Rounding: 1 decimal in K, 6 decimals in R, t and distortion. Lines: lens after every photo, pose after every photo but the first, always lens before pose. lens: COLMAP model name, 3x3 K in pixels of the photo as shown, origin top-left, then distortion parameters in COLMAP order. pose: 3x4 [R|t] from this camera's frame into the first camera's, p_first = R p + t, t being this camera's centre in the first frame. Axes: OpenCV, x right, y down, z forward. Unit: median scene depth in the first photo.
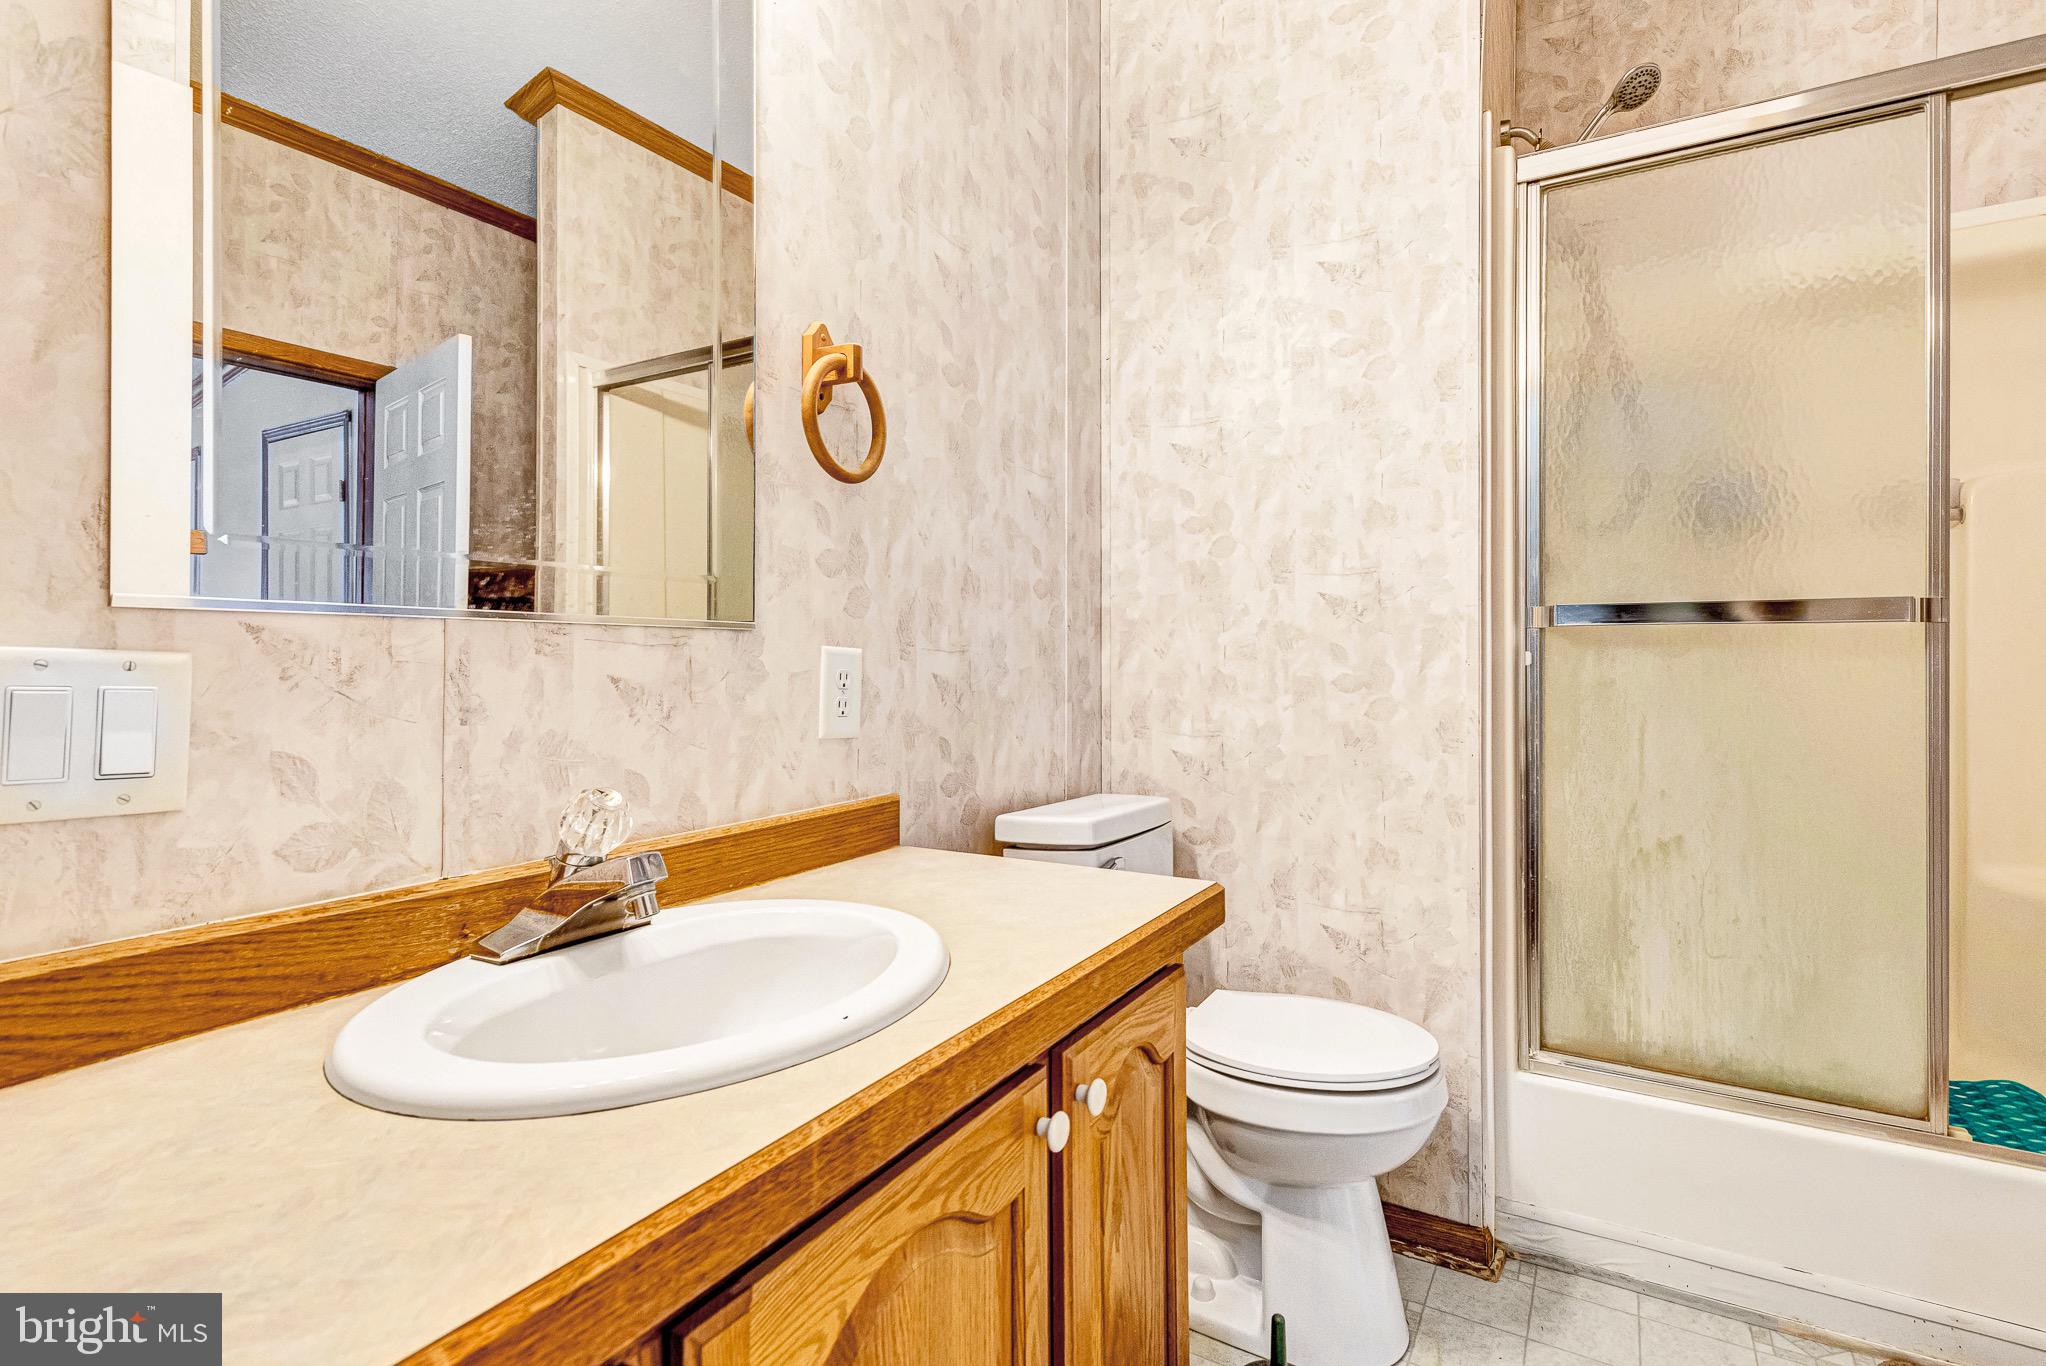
lens RADIAL K [[966.5, 0, 1063.0], [0, 966.5, 654.6], [0, 0, 1]] dist [0.011403, -0.002508]
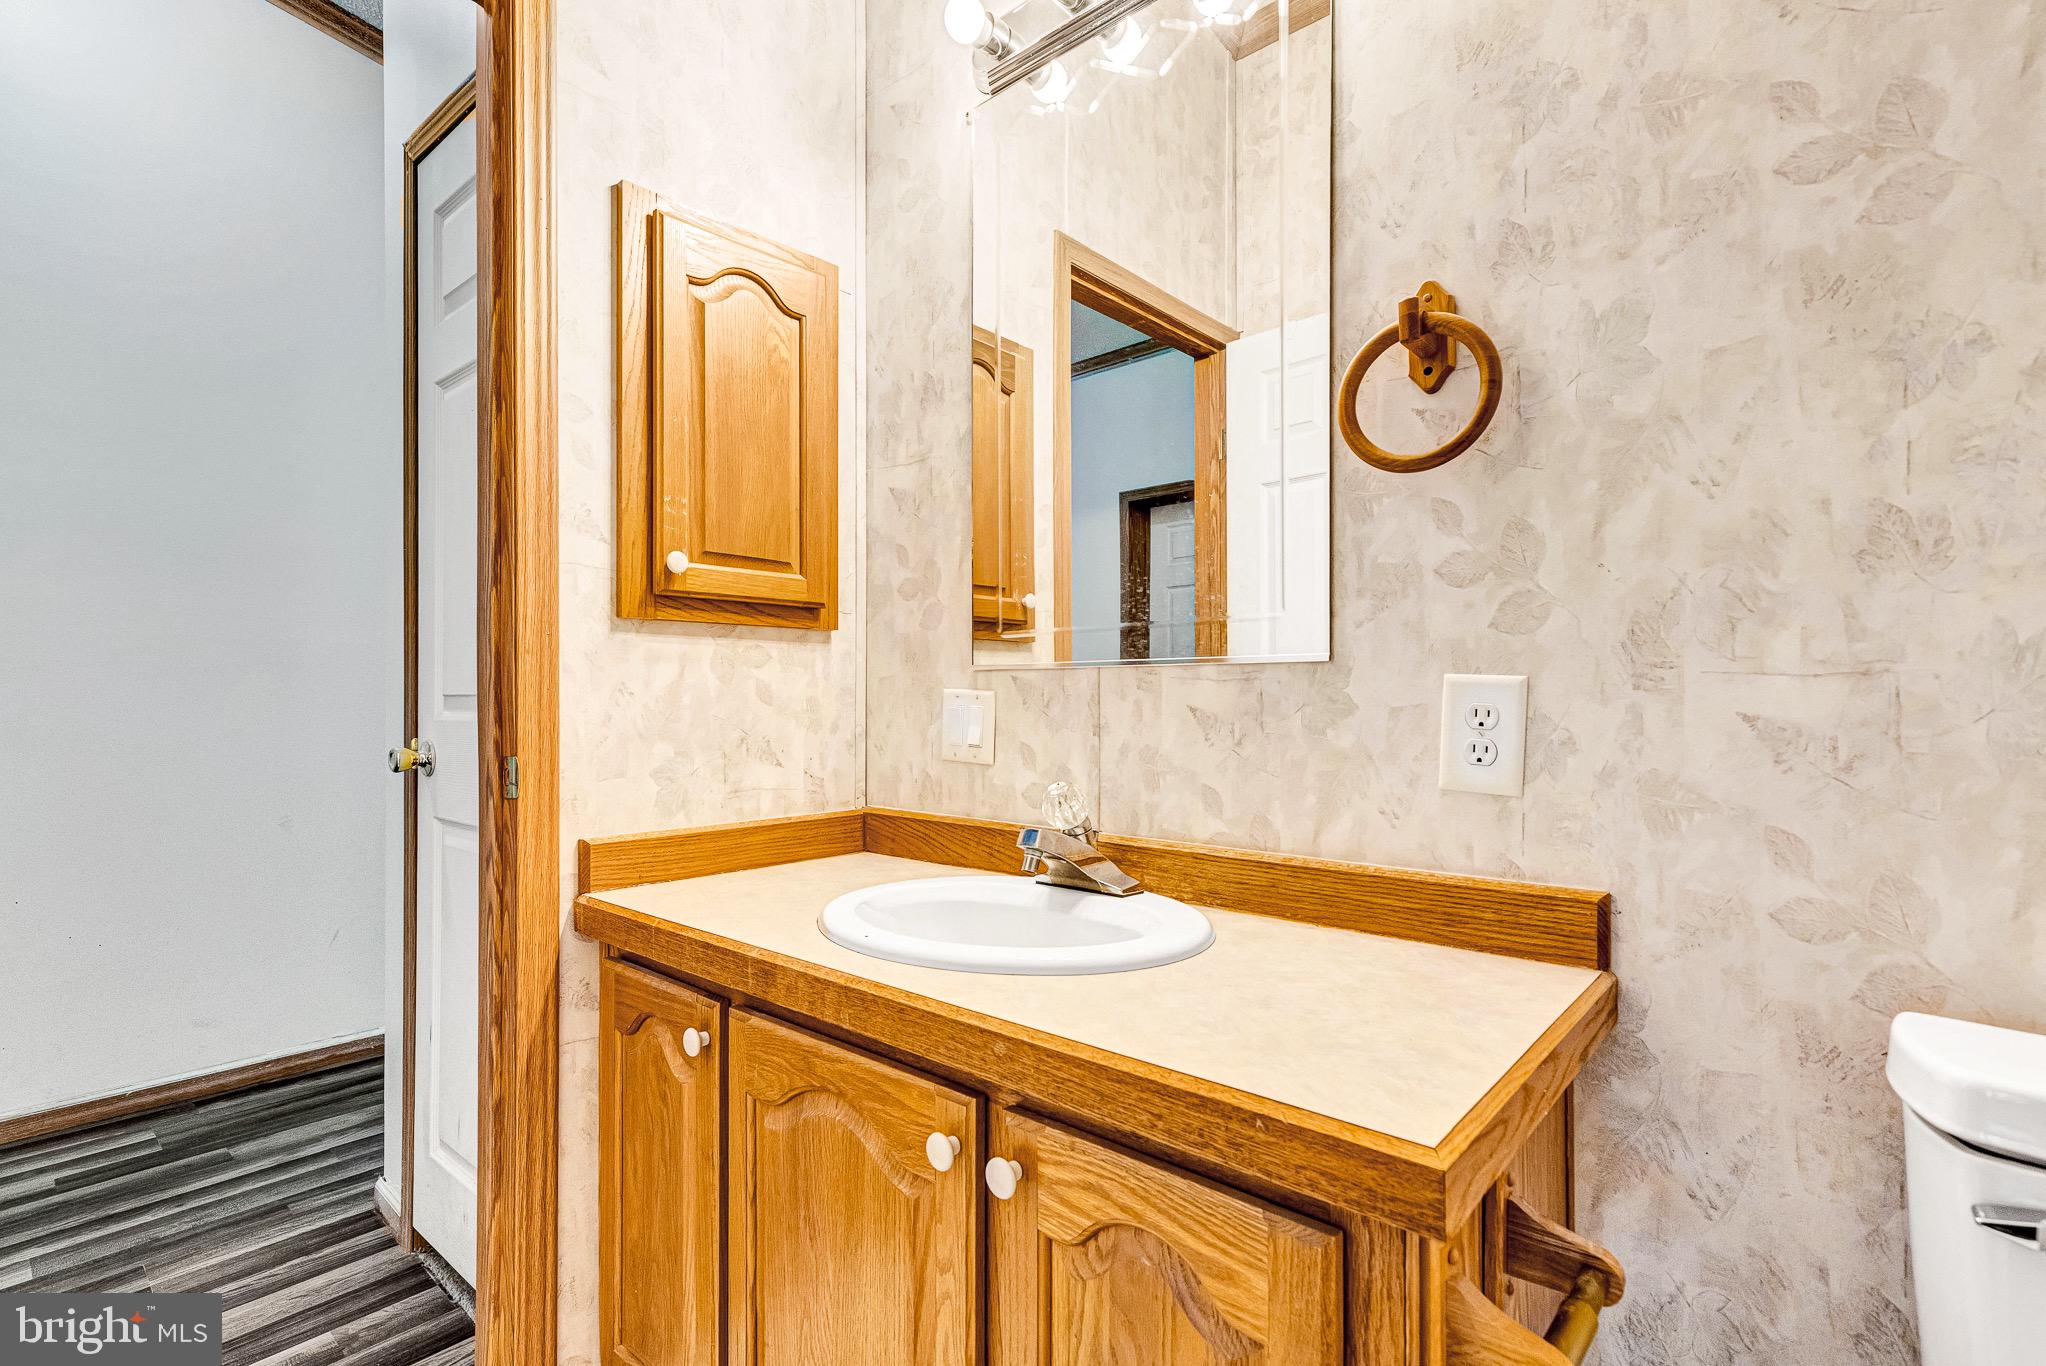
lens RADIAL K [[966.5, 0, 1026.7], [0, 966.5, 694.1], [0, 0, 1]] dist [0.011403, -0.002508]
pose [[-0.217391, -0.003265, -0.976079, 0.706634], [0.007669, 0.999958, -0.005053, 0.010018], [0.976055, -0.008584, -0.217357, 0.951694]]
